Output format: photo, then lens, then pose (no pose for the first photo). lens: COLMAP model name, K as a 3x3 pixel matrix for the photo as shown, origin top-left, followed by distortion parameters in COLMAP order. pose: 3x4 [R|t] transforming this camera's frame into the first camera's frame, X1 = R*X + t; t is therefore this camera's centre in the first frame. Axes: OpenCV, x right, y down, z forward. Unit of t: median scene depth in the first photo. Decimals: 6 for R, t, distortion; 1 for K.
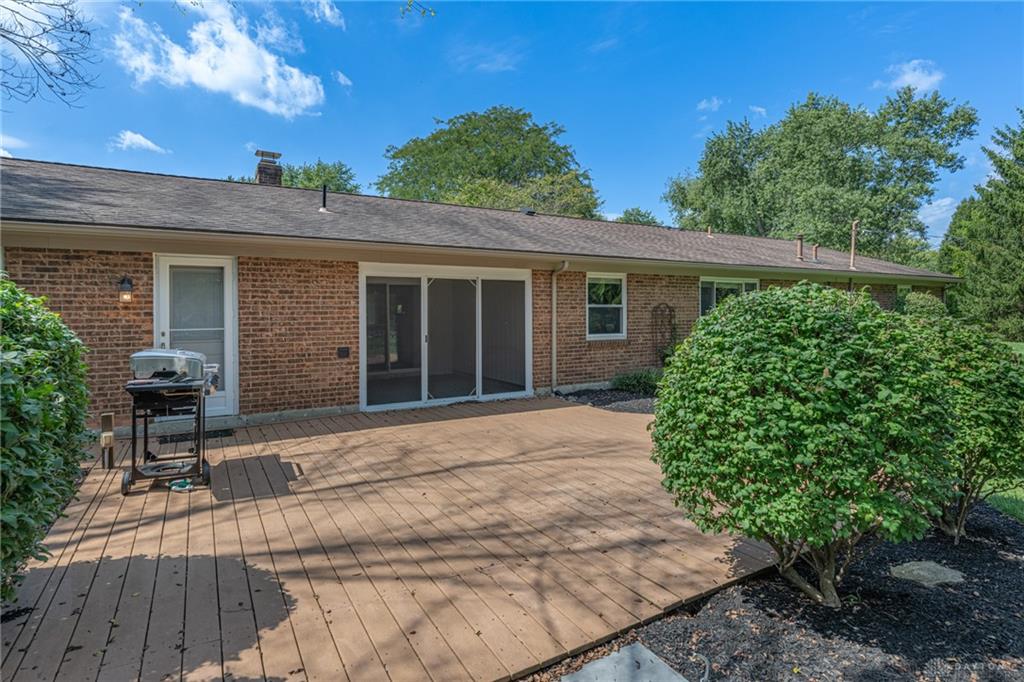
lens RADIAL K [[531.9, 0, 507.0], [0, 531.9, 311.8], [0, 0, 1]] dist [-0.023414, -0.000565]
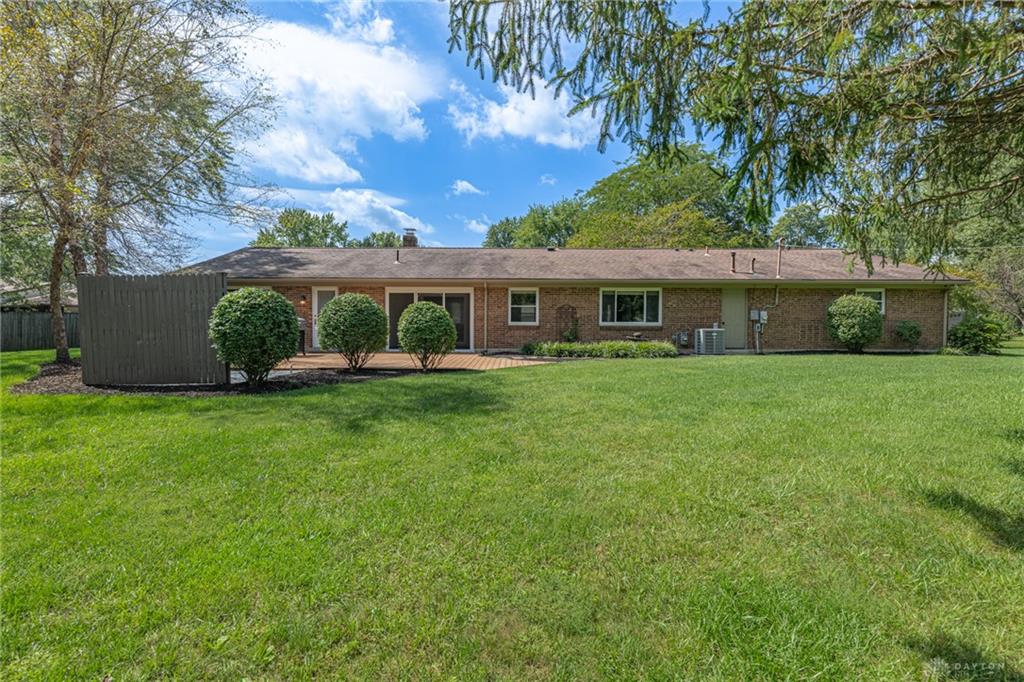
lens RADIAL K [[516.7, 0, 513.2], [0, 516.7, 337.8], [0, 0, 1]] dist [0.000060, 0.000006]
pose [[0.865178, 0.019173, -0.501097, 1.056646], [-0.008892, 0.999698, 0.022898, 0.056594], [0.501385, -0.015355, 0.865088, -0.536178]]
